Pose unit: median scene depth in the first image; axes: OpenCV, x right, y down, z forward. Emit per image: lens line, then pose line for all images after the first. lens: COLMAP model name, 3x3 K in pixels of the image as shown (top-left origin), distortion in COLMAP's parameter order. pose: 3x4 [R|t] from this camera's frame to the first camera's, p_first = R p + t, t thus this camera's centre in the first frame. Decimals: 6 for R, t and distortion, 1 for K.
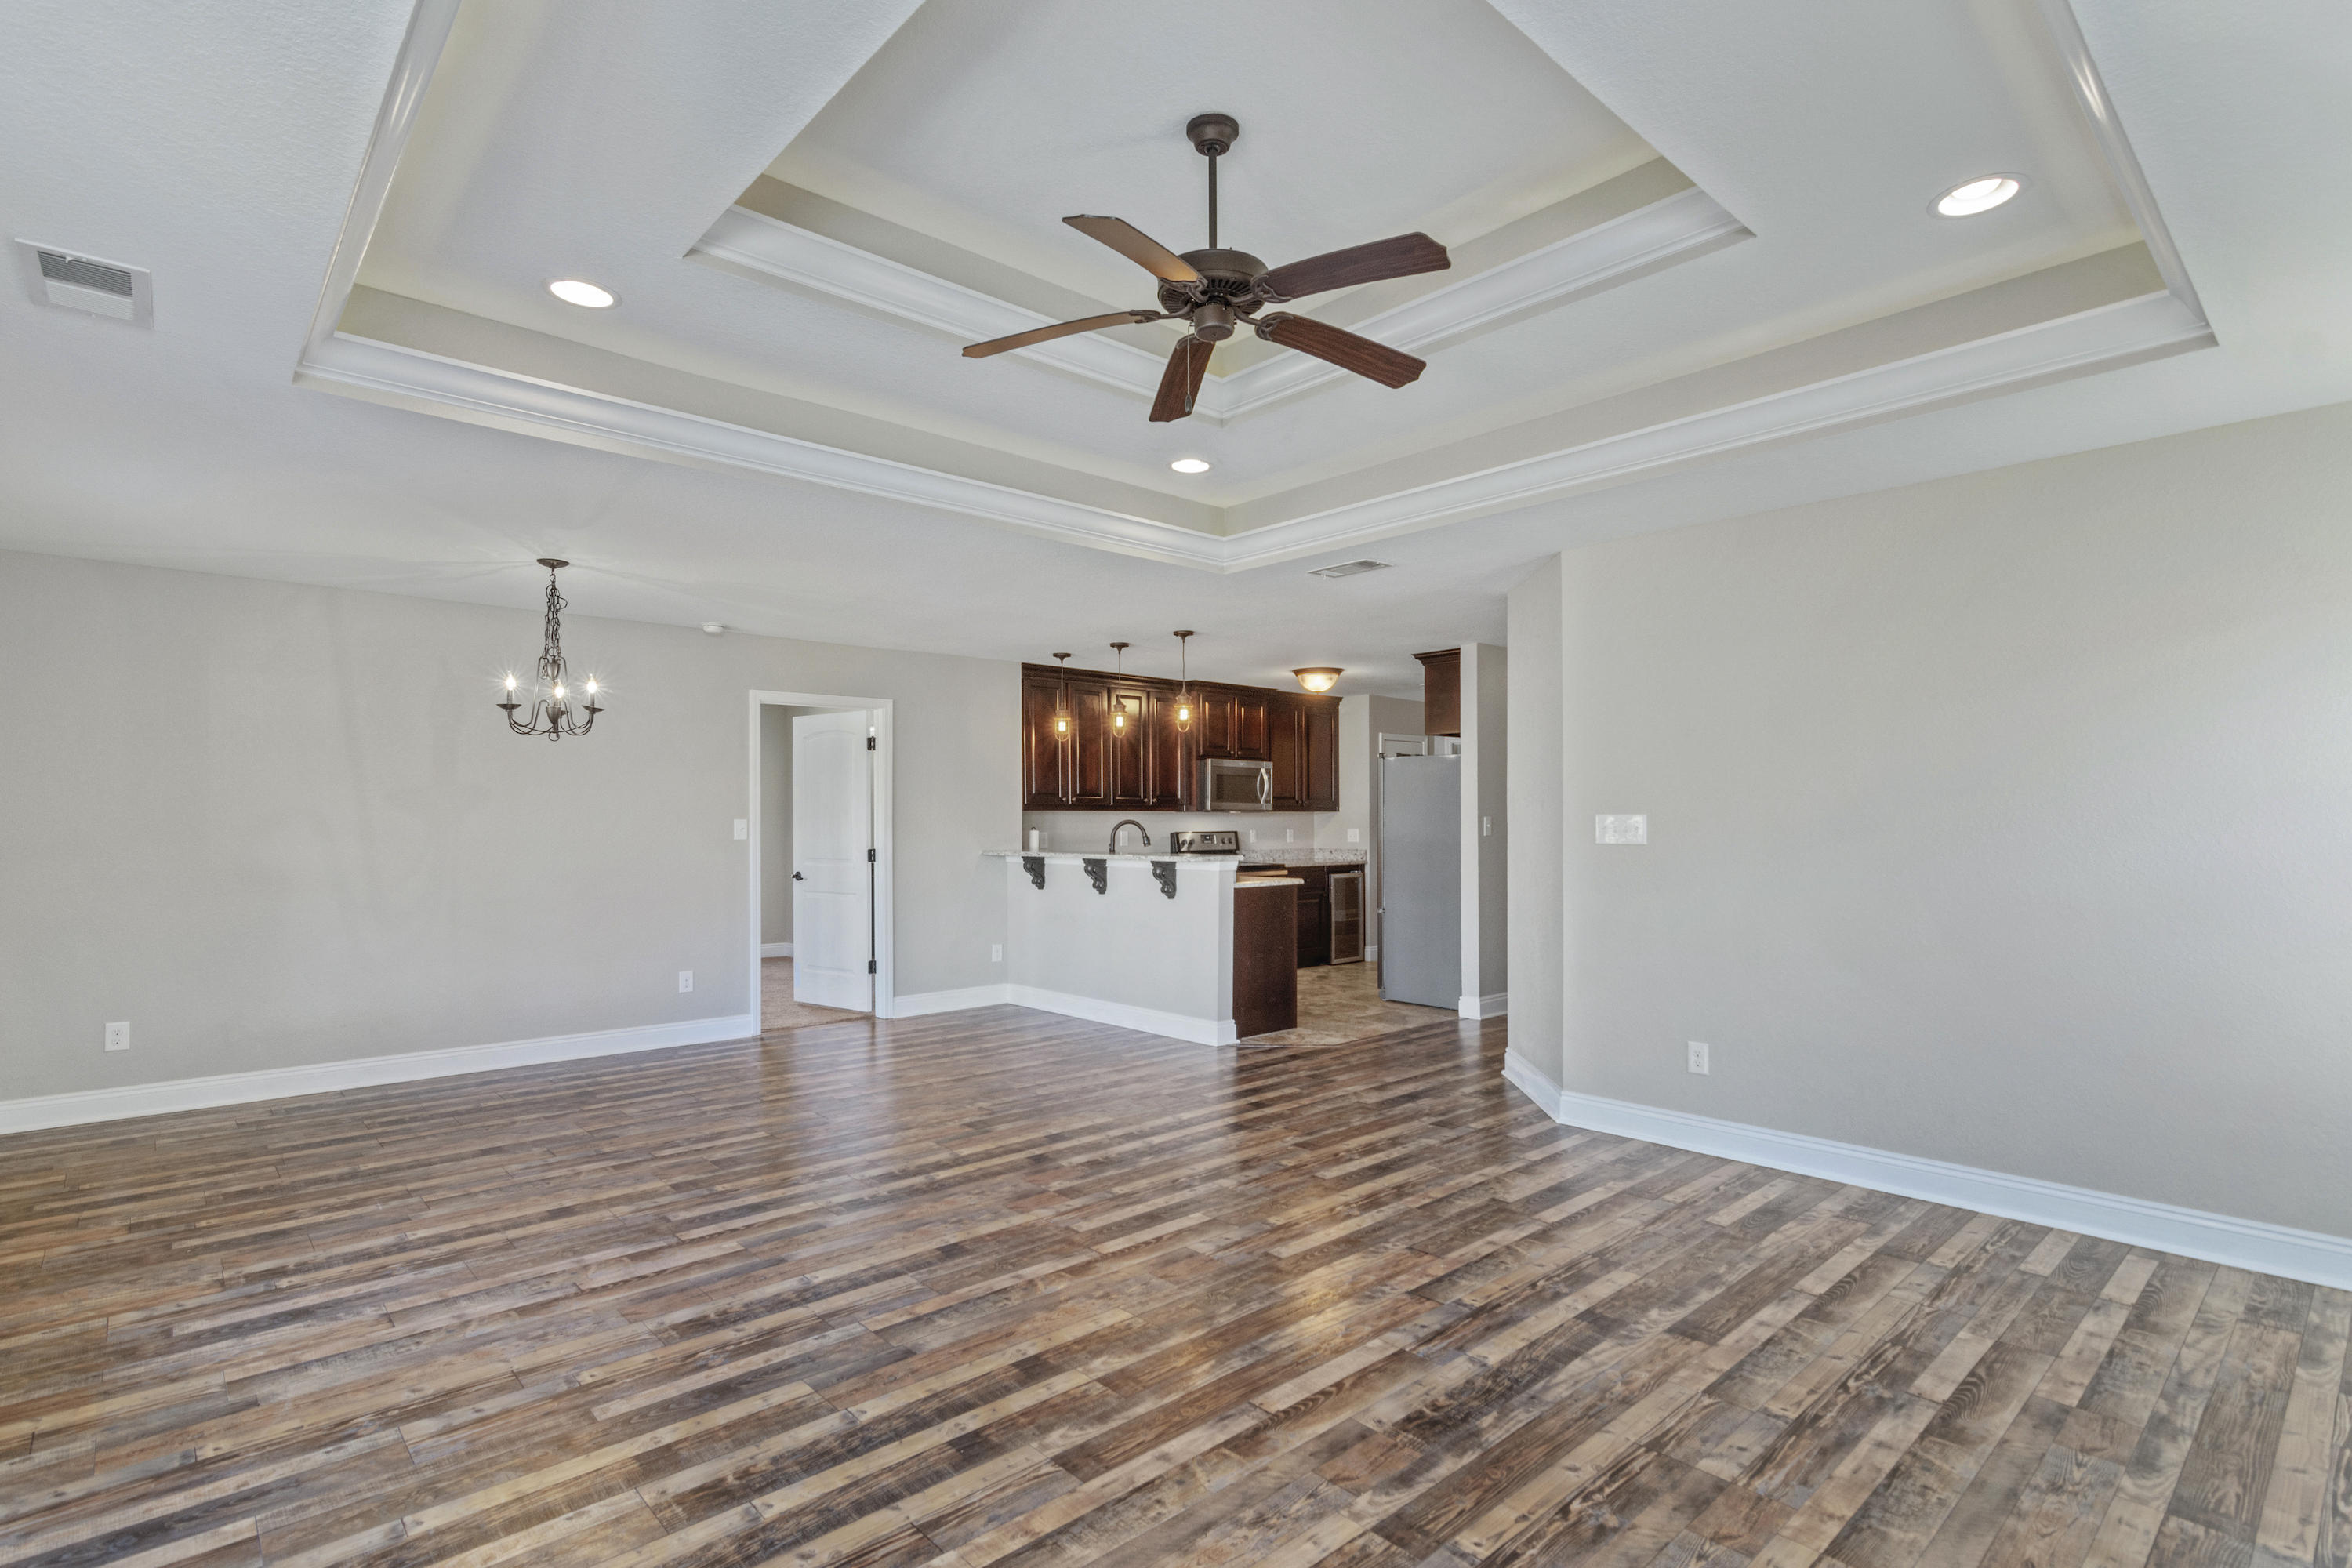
lens RADIAL K [[1147.4, 0, 1172.7], [0, 1147.4, 818.0], [0, 0, 1]] dist [-0.004373, 0.000476]
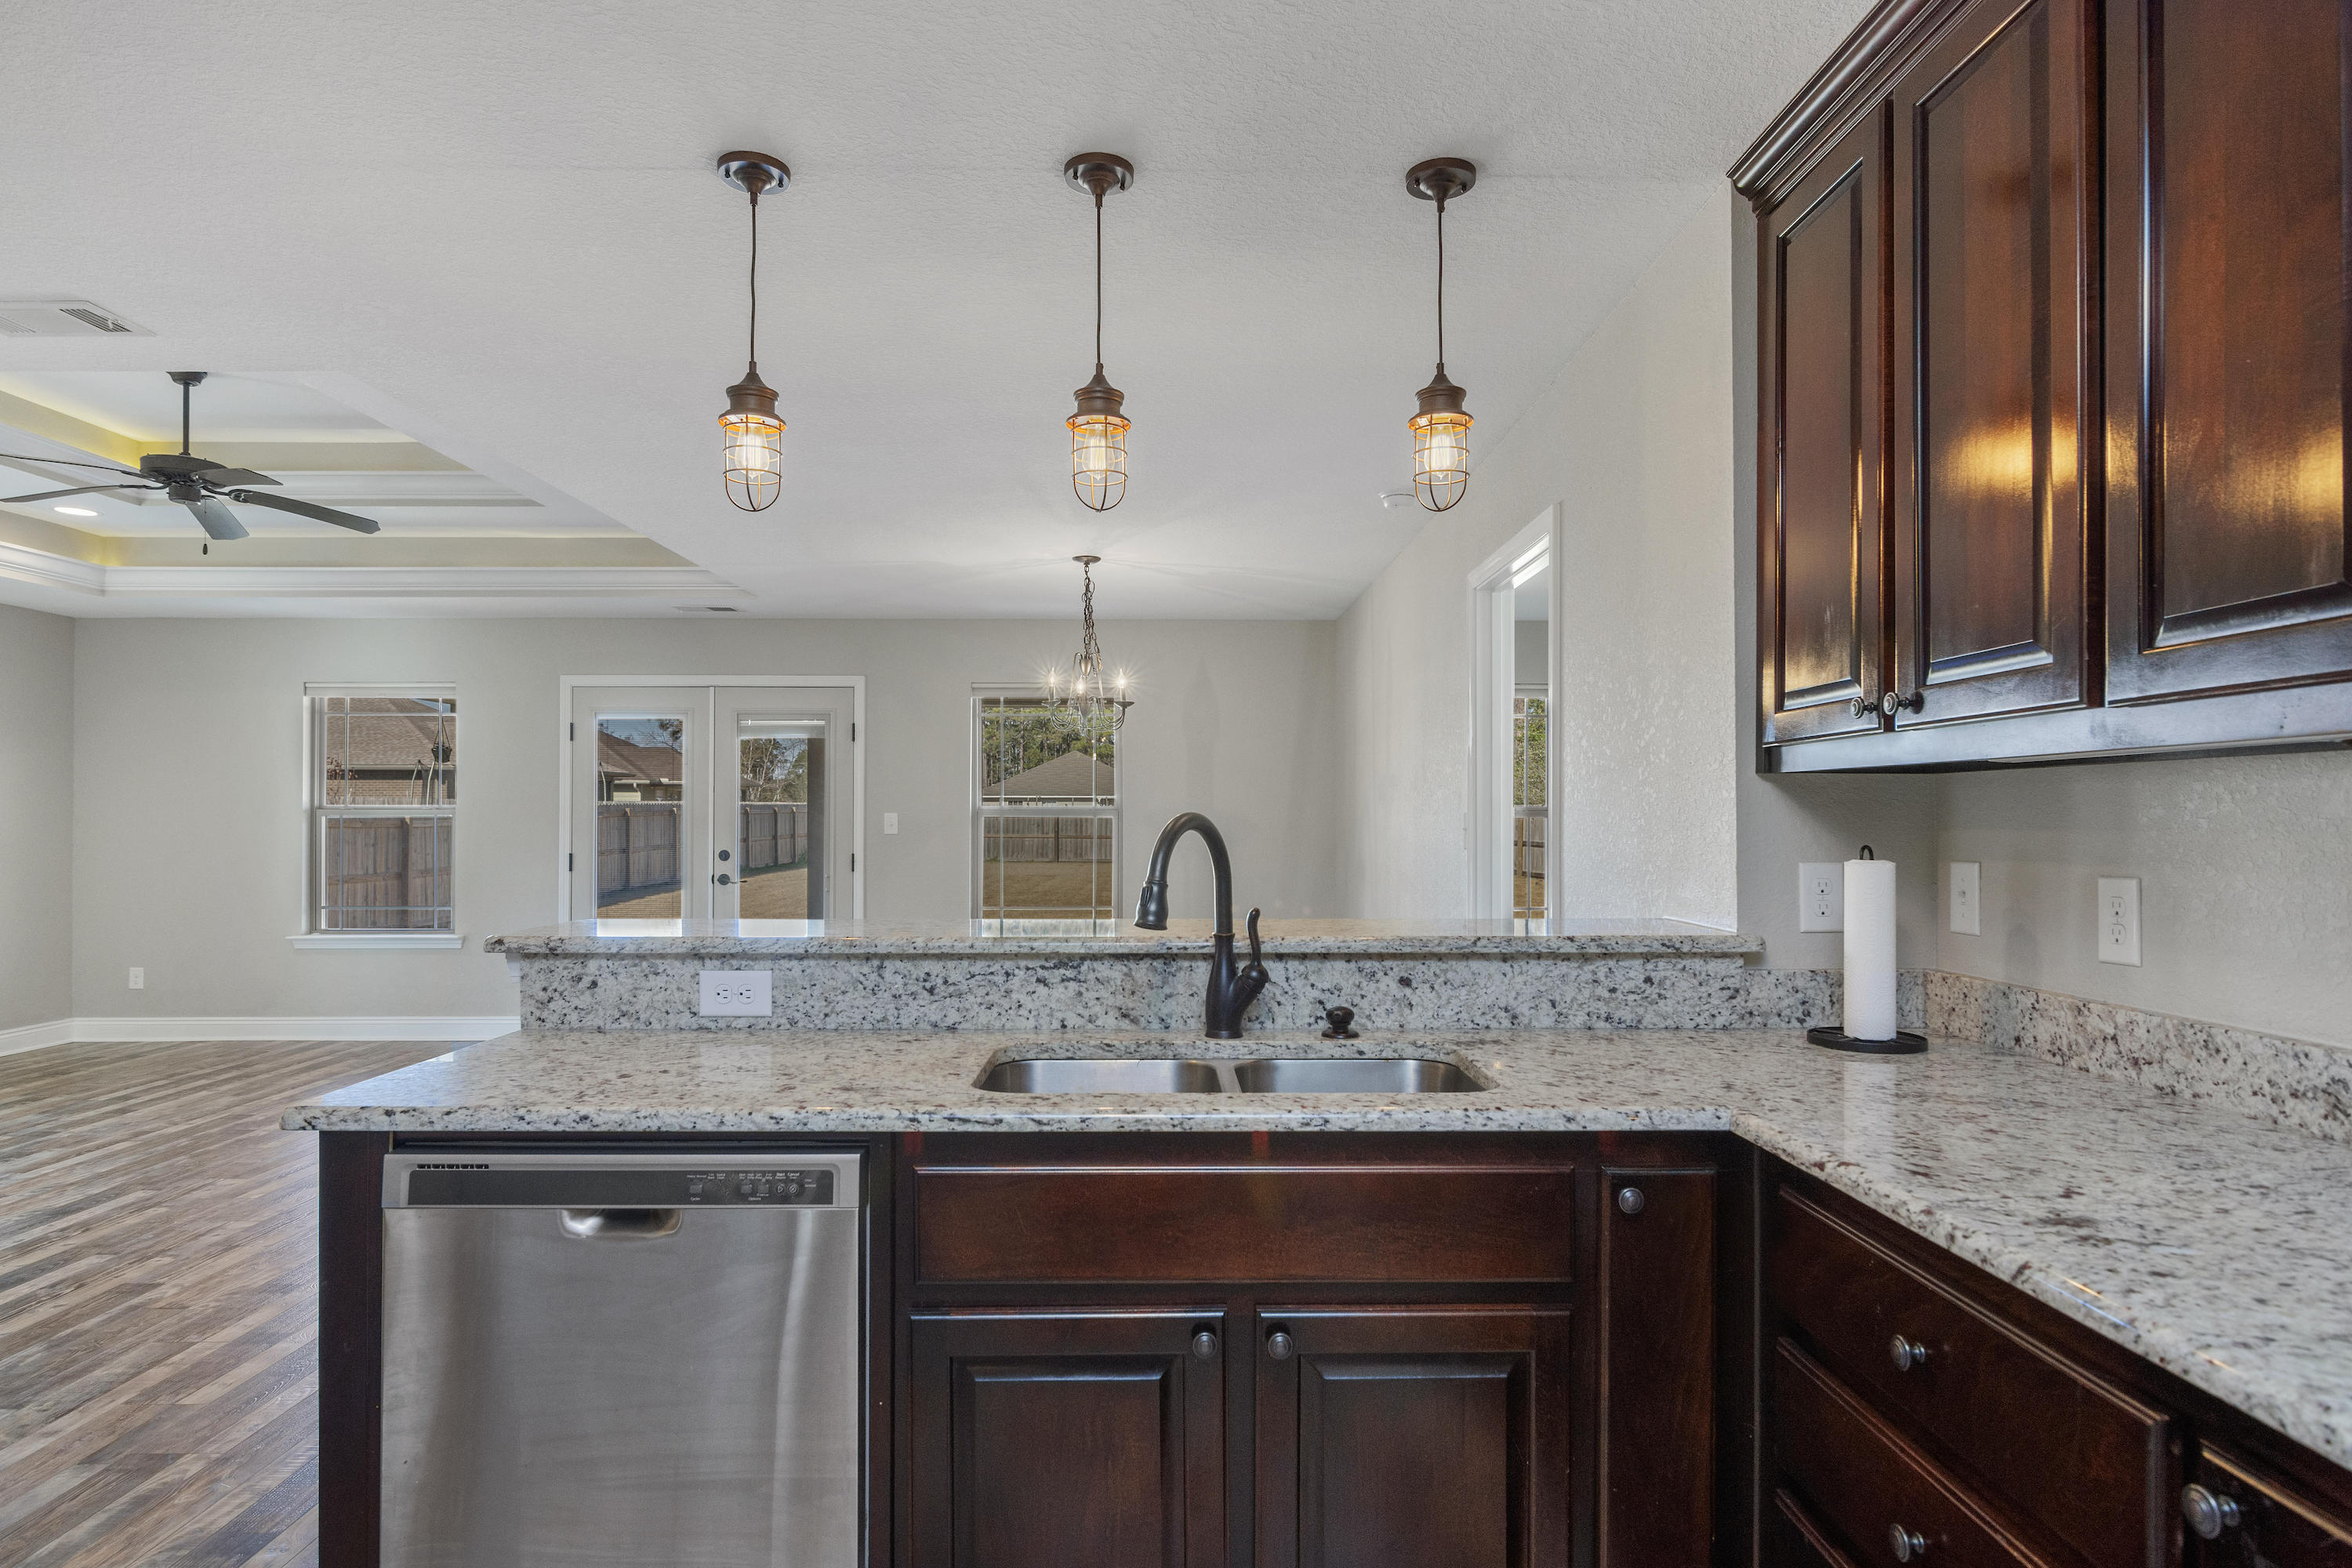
lens RADIAL K [[1286.9, 0, 1186.4], [0, 1286.9, 816.8], [0, 0, 1]] dist [-0.009538, -0.002101]
pose [[-0.658498, -0.000562, -0.752582, 0.351744], [-0.000113, 1.000000, -0.000648, 0.005437], [0.752583, -0.000341, -0.658498, 2.508988]]
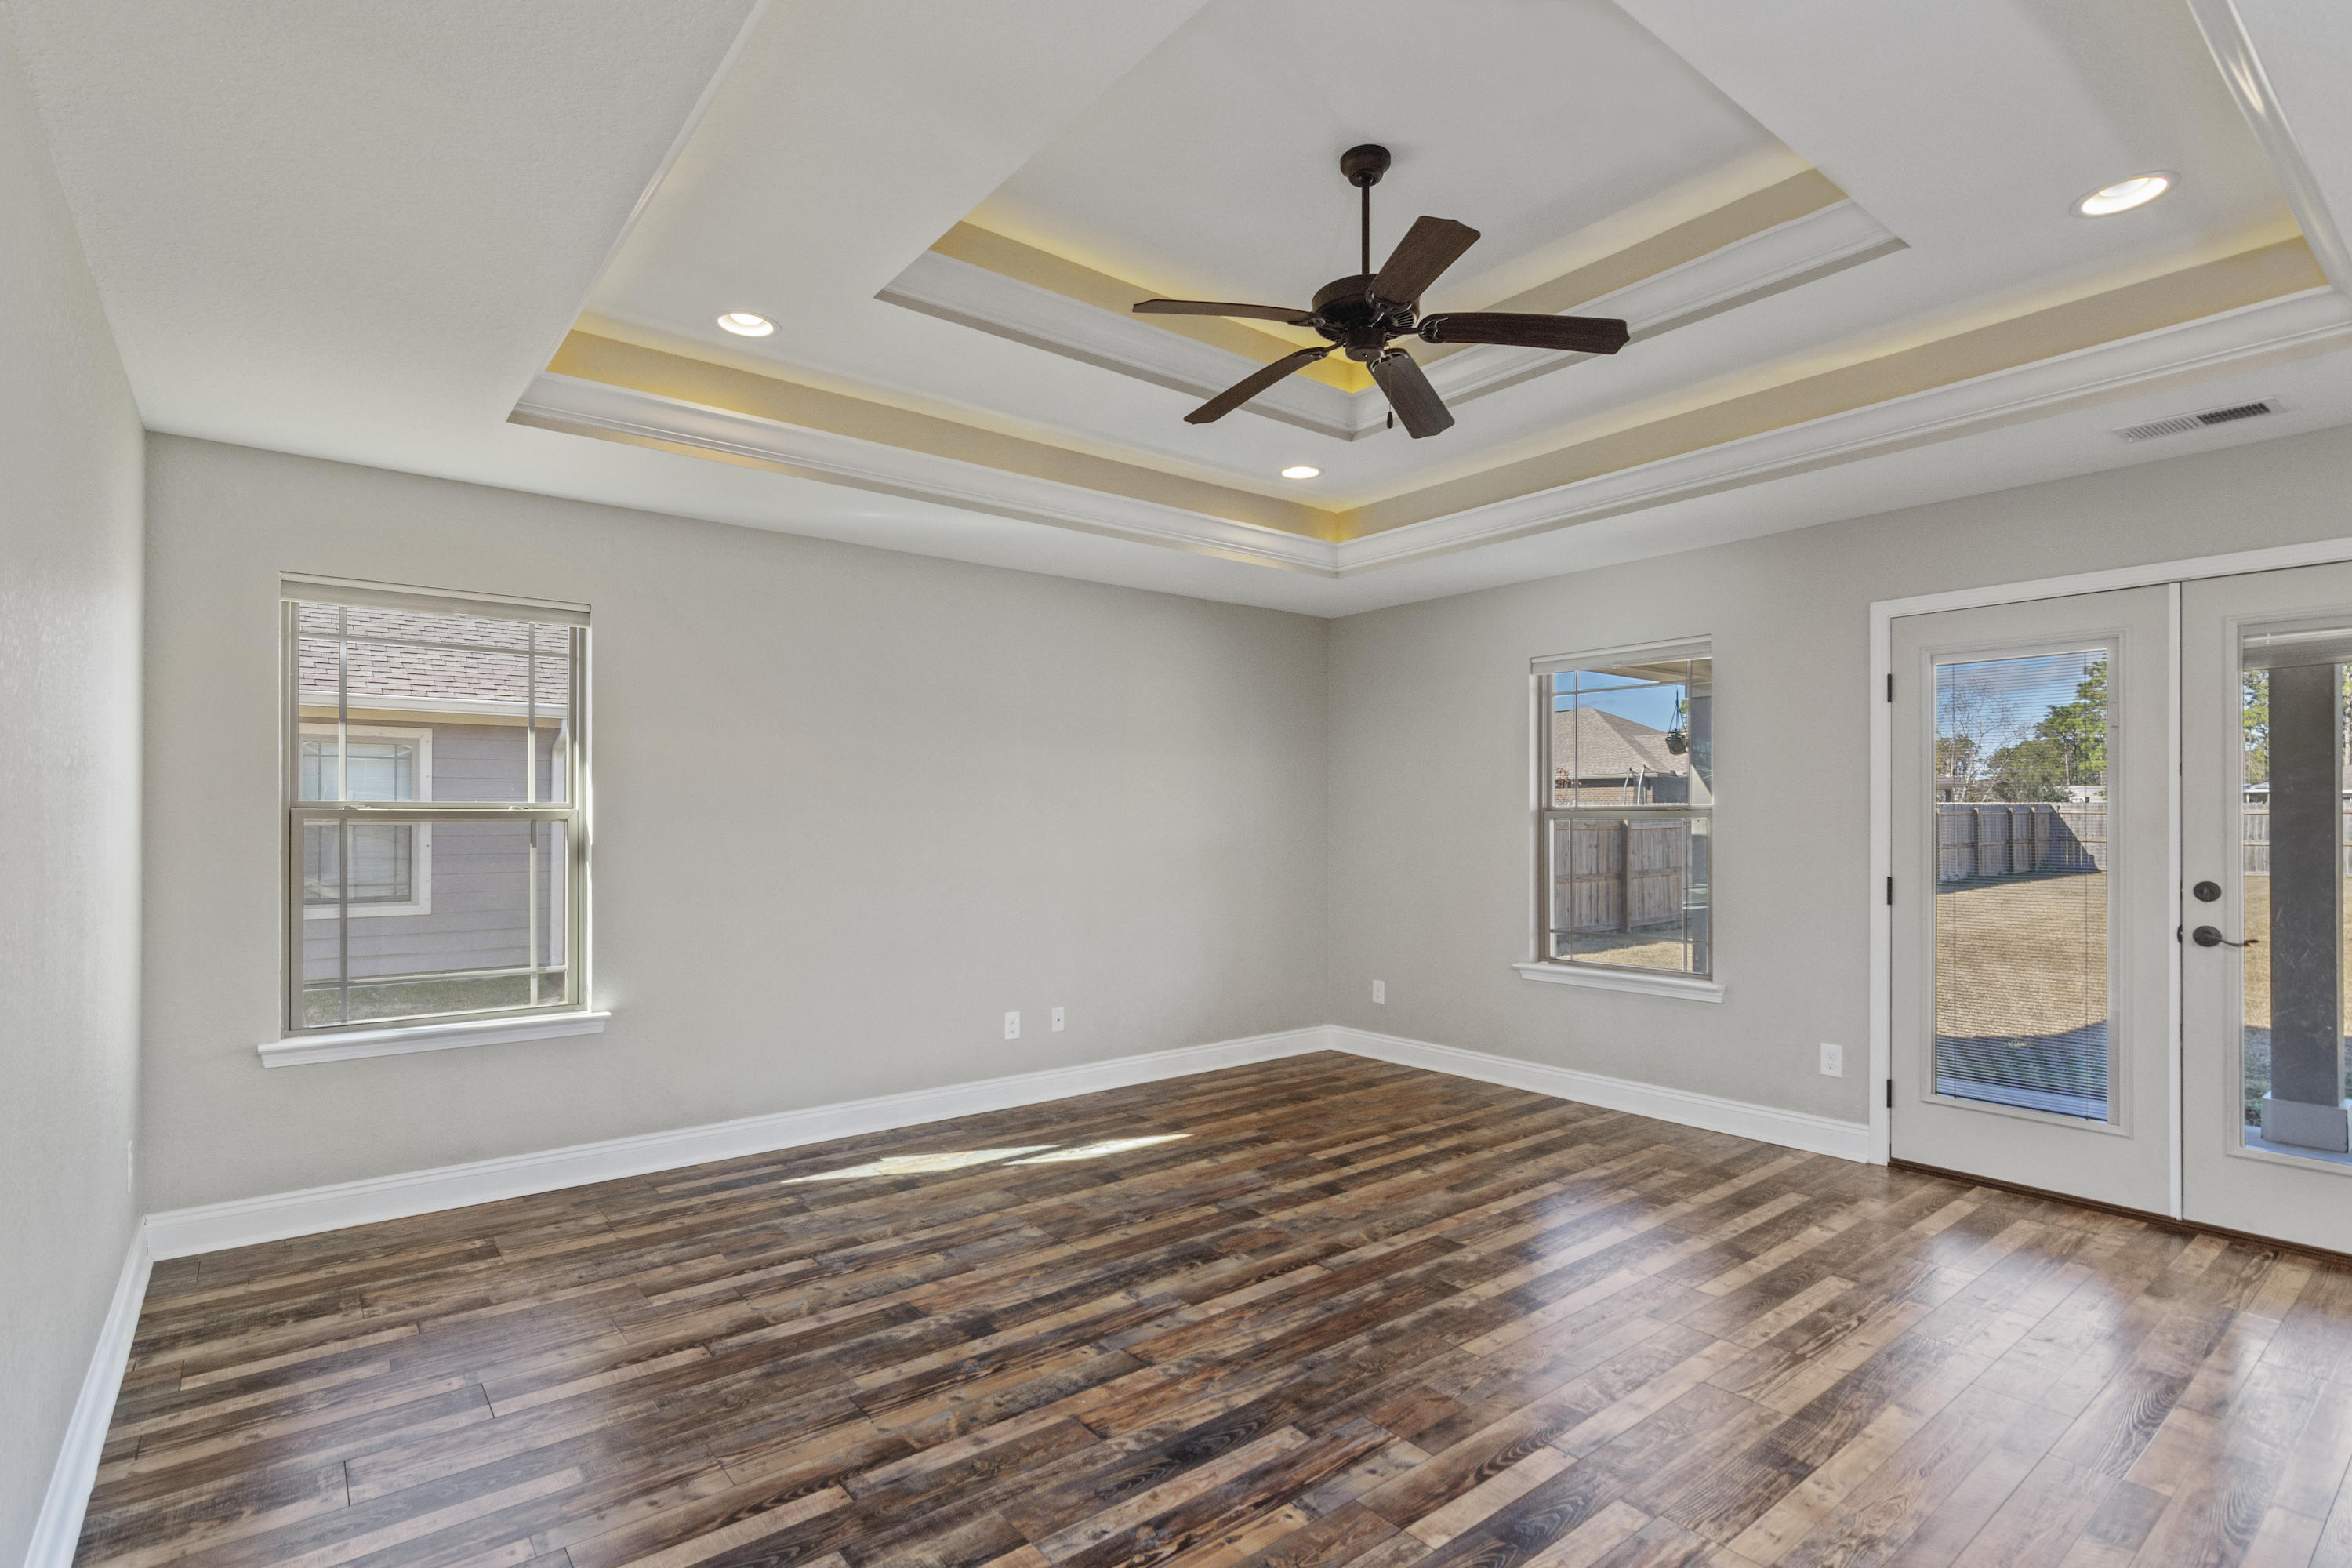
lens RADIAL K [[1136.7, 0, 1172.3], [0, 1136.7, 810.7], [0, 0, 1]] dist [0.000443, 0.000991]
pose [[-0.997830, 0.003278, 0.065754, 0.115182], [0.002682, 0.999955, -0.009146, 0.002666], [-0.065781, -0.008950, -0.997794, 1.631600]]
